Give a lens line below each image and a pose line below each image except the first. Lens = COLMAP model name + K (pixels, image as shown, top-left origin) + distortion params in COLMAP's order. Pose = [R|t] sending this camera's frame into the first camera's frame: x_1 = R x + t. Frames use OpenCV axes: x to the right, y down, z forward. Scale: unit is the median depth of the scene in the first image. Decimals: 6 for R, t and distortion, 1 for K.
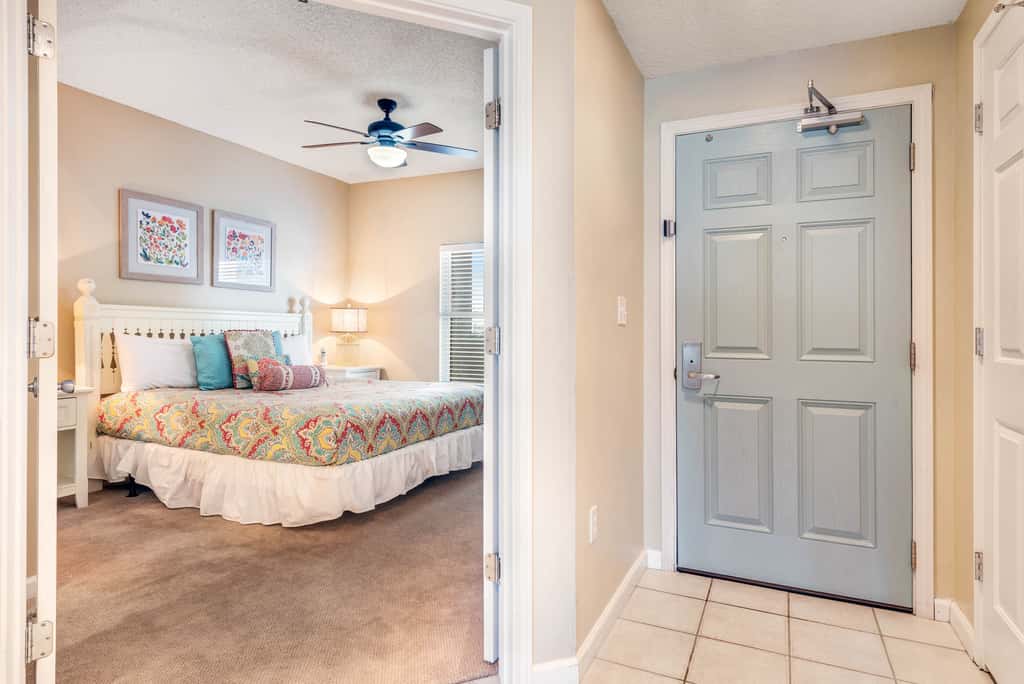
lens RADIAL K [[545.4, 0, 504.5], [0, 545.4, 340.1], [0, 0, 1]] dist [0.013307, -0.001148]
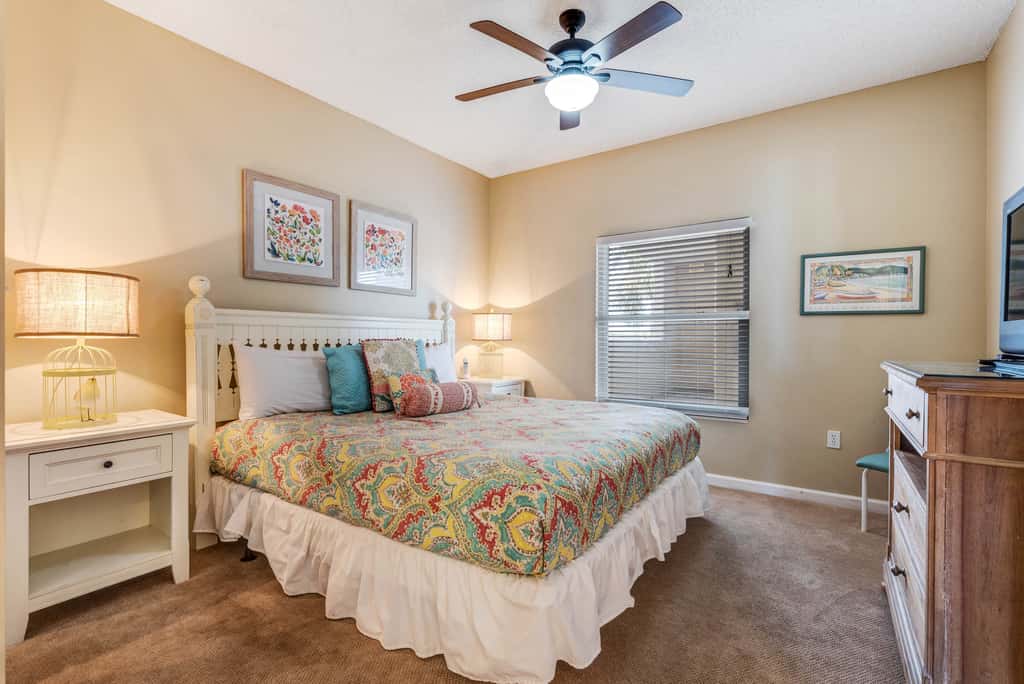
lens RADIAL K [[473.4, 0, 510.9], [0, 473.4, 338.9], [0, 0, 1]] dist [0.013109, 0.000115]
pose [[0.984198, -0.009122, -0.176836, -0.191430], [0.006451, 0.999856, -0.015673, -0.007609], [0.176954, 0.014285, 0.984115, 0.391150]]
